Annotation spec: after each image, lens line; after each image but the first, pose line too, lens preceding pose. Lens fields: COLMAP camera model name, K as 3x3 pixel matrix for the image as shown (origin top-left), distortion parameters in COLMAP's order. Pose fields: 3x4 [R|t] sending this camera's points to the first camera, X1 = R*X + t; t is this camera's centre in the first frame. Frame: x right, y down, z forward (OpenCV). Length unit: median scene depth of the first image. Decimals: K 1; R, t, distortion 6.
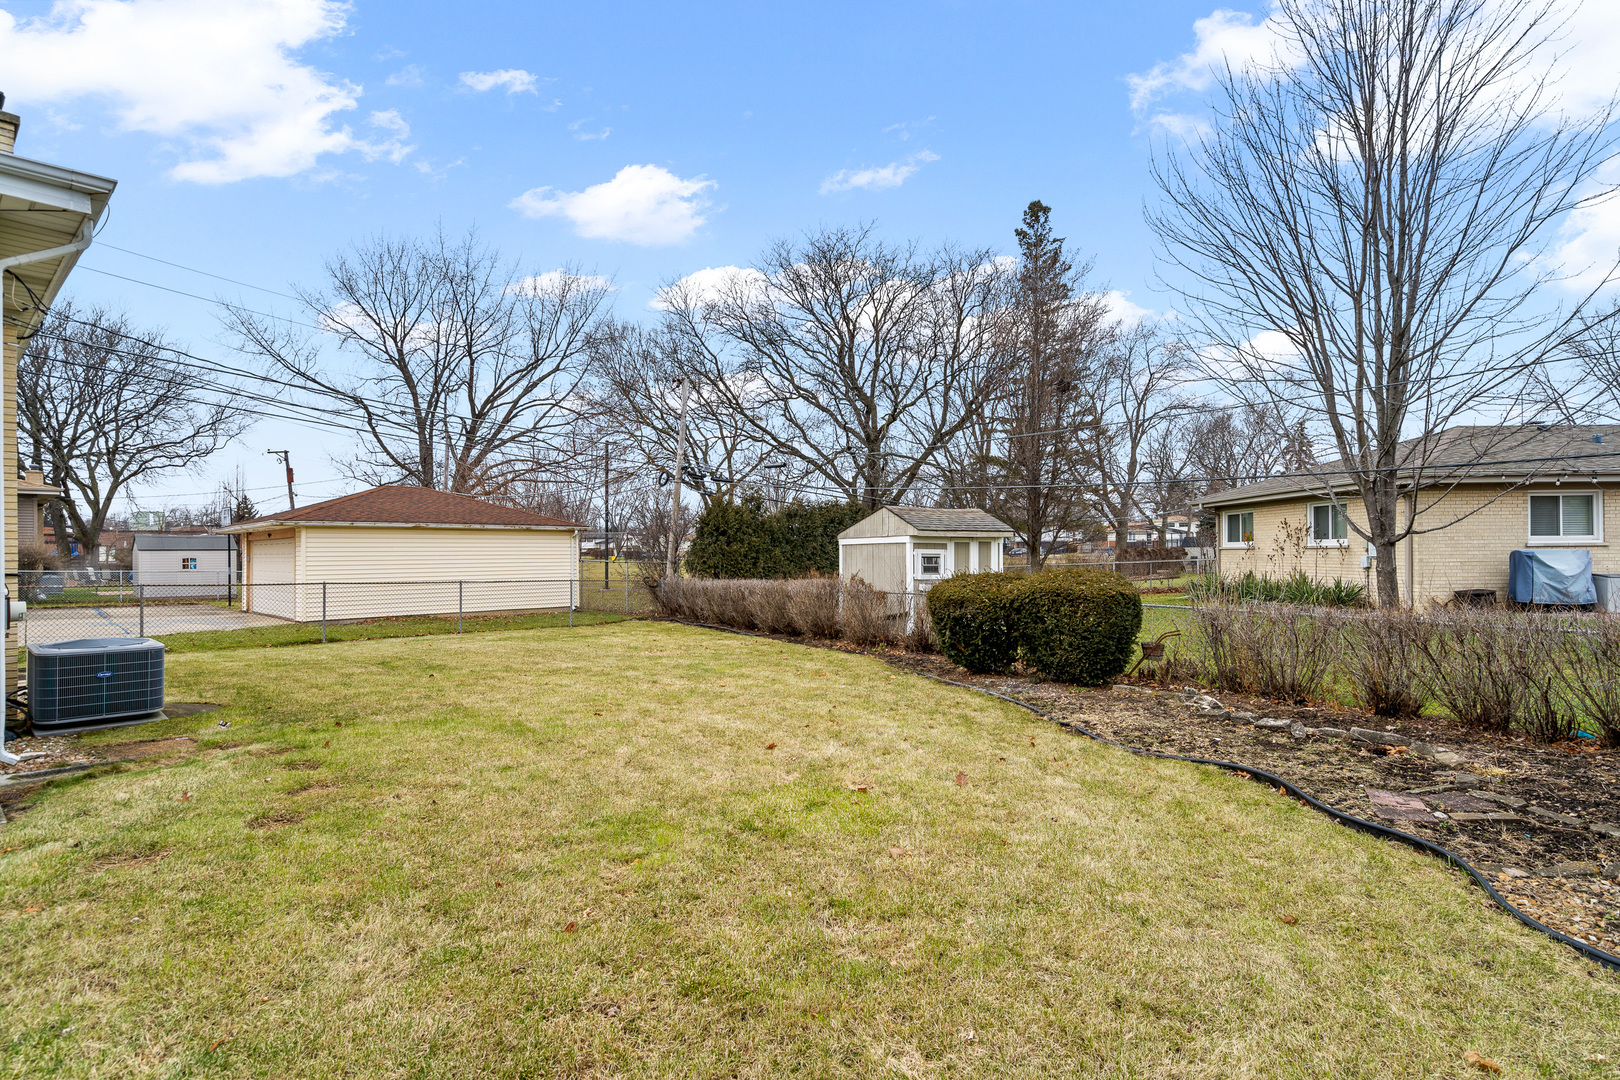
lens RADIAL K [[802.8, 0, 807.9], [0, 802.8, 560.6], [0, 0, 1]] dist [0.001481, -0.000390]
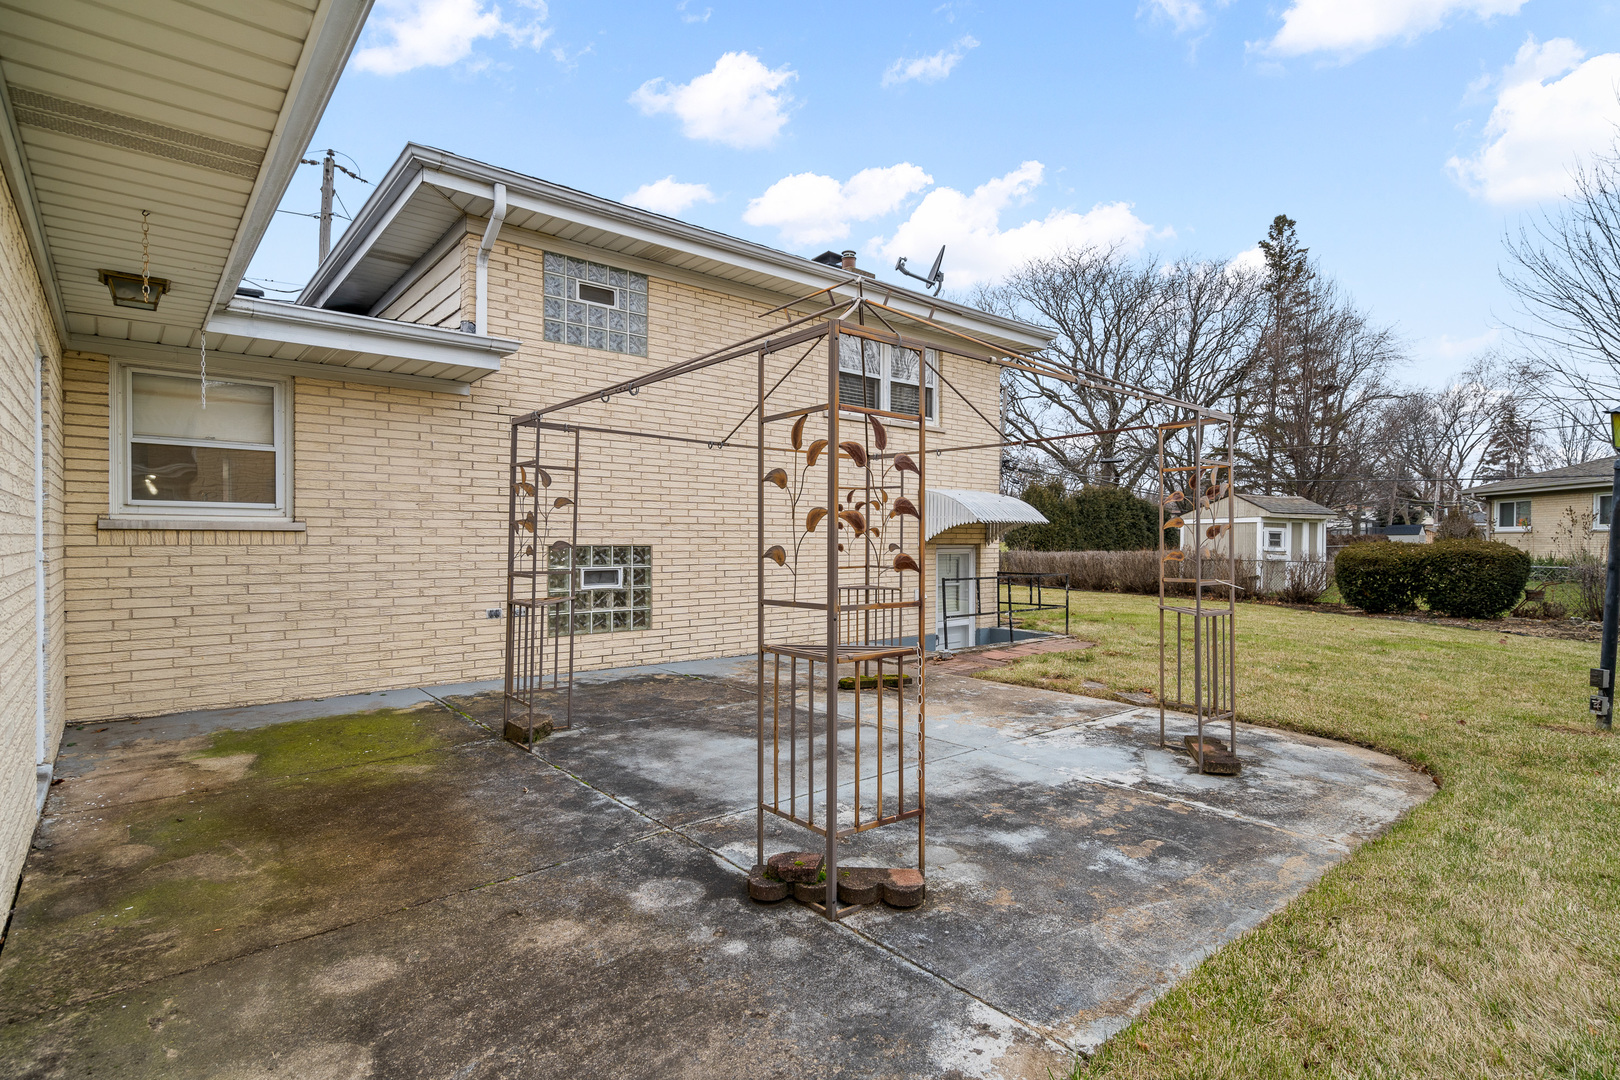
lens RADIAL K [[802.8, 0, 807.9], [0, 802.8, 560.6], [0, 0, 1]] dist [0.001481, -0.000390]
pose [[0.990392, 0.018018, -0.137111, -0.382780], [-0.015580, 0.999701, 0.018837, 0.024179], [0.137410, -0.016519, 0.990377, -0.352701]]
